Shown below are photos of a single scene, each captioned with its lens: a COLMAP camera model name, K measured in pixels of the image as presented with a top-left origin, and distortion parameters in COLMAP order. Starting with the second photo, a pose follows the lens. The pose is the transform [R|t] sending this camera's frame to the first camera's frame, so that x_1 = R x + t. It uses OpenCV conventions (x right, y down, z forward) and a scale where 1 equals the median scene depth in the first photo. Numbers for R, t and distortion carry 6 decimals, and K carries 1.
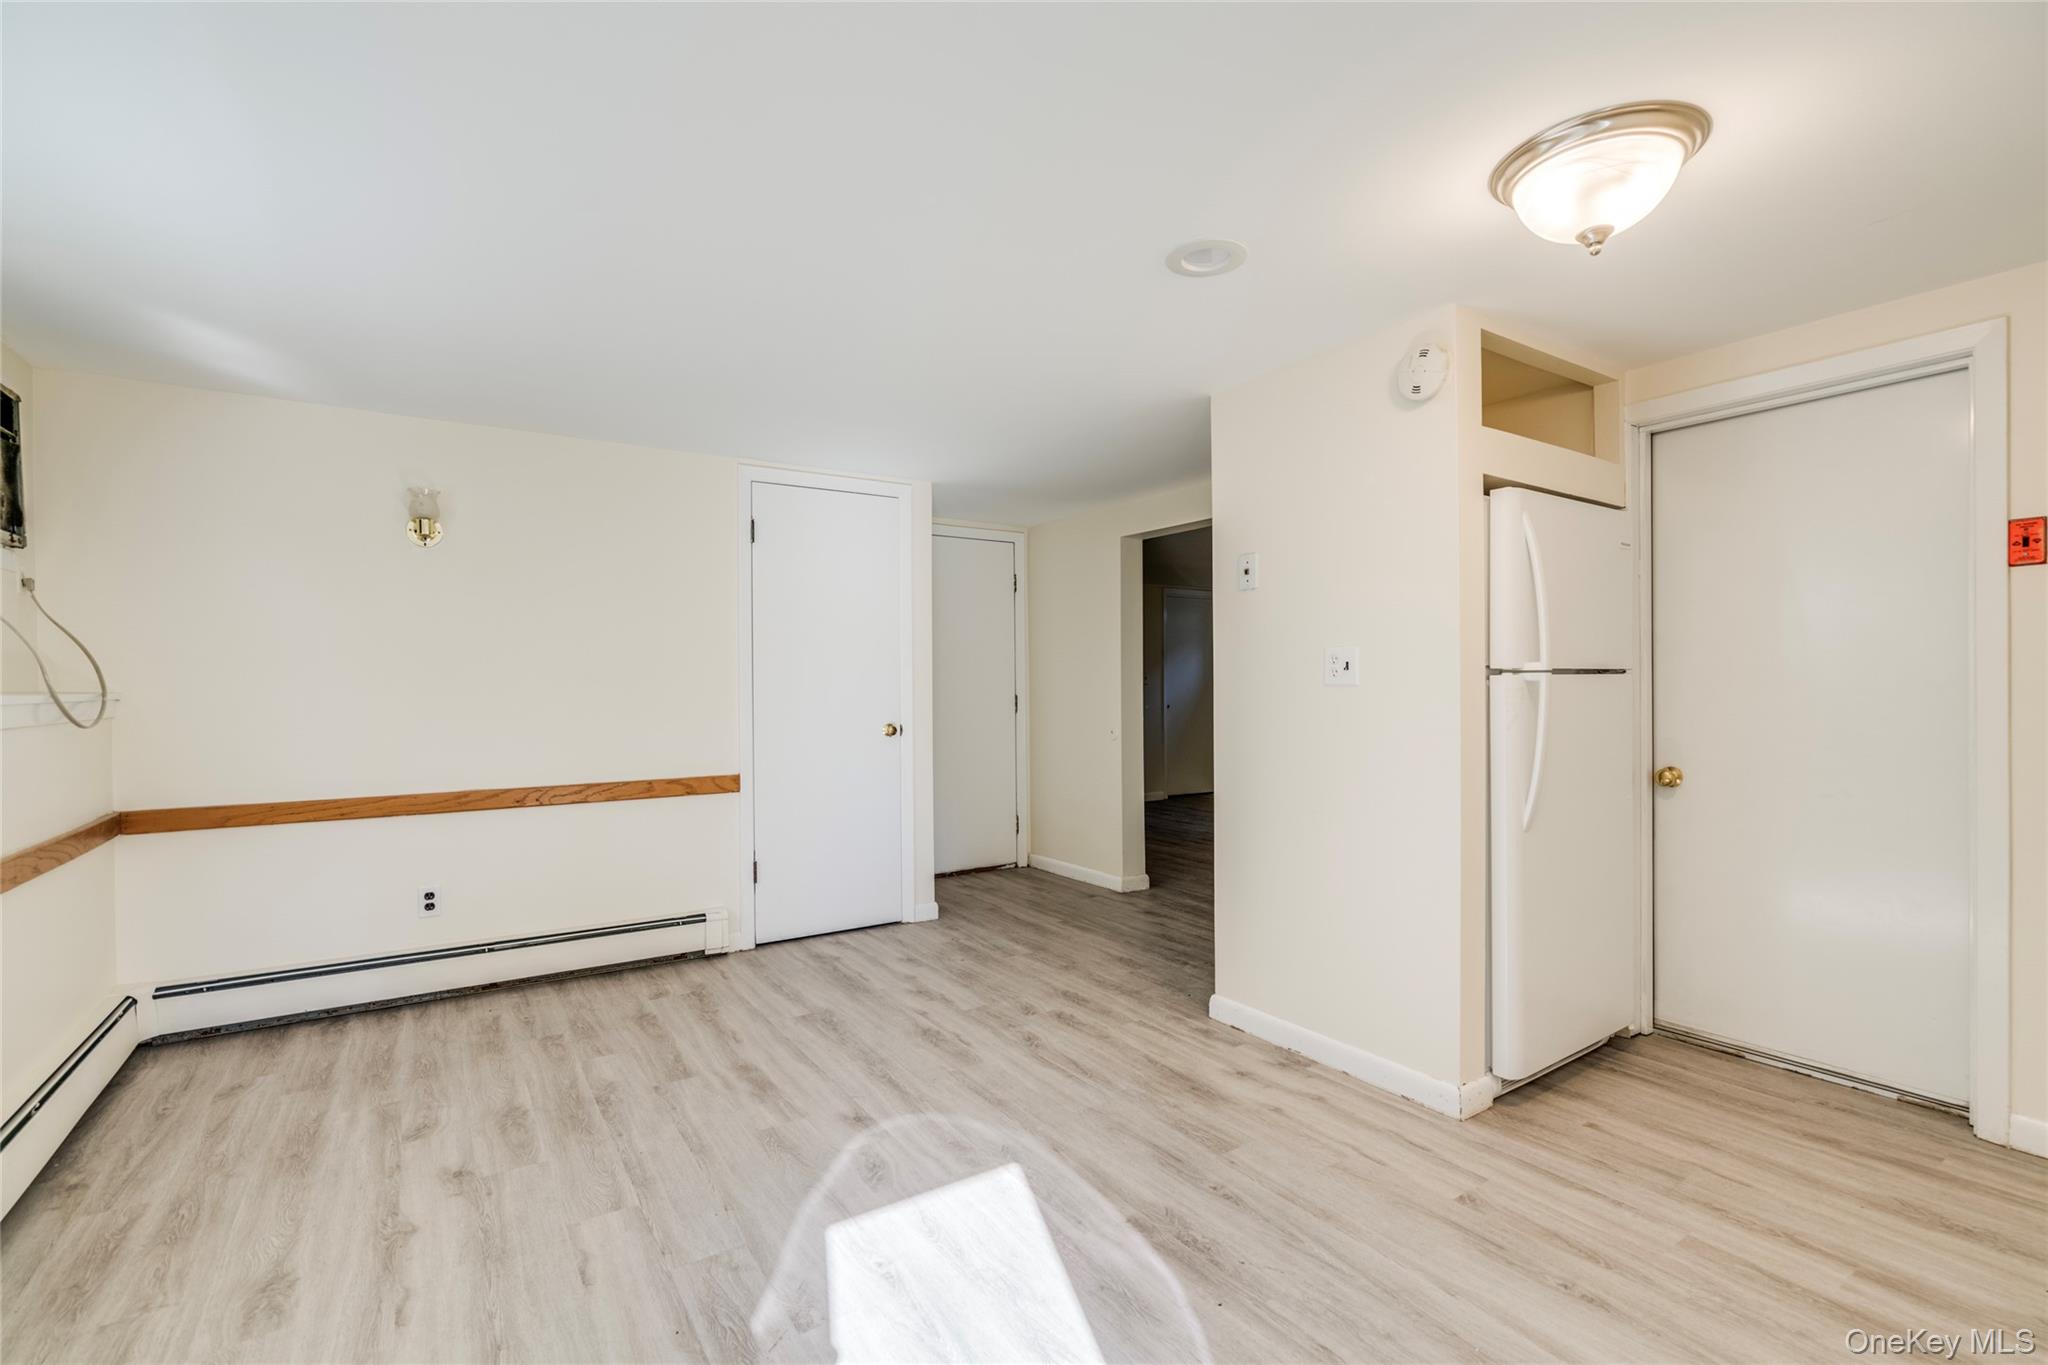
lens RADIAL K [[913.8, 0, 1023.7], [0, 913.8, 693.0], [0, 0, 1]] dist [-0.000271, -0.000282]
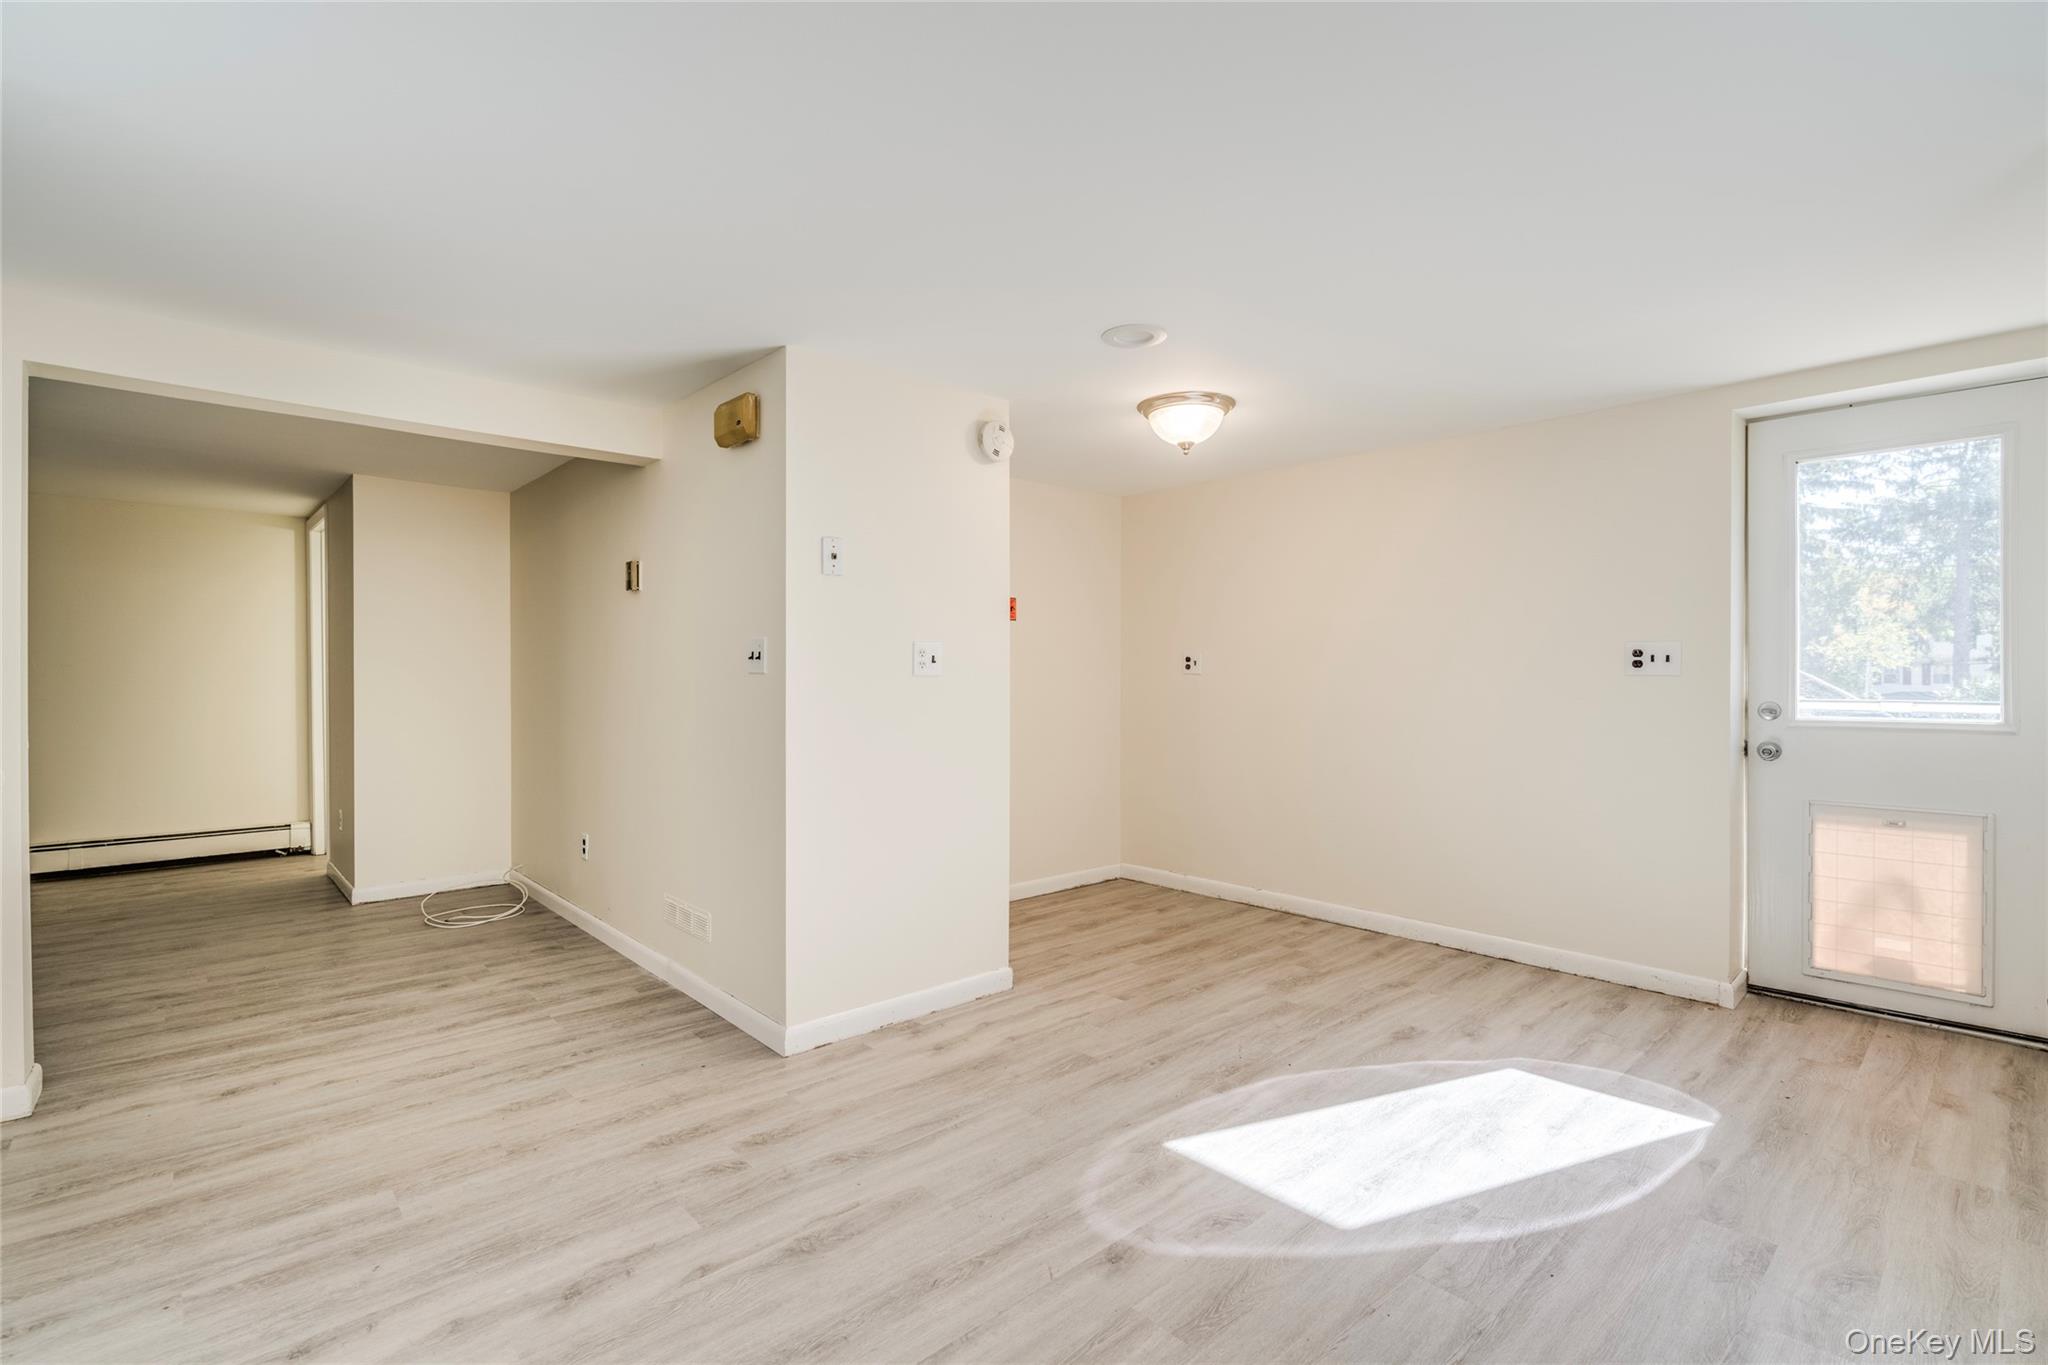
lens RADIAL K [[913.8, 0, 1018.4], [0, 913.8, 677.7], [0, 0, 1]] dist [-0.000271, -0.000282]
pose [[-0.144214, 0.006383, 0.989526, -0.905785], [0.007779, 0.999956, -0.005316, 0.000577], [-0.989516, 0.006931, -0.144258, 1.184607]]
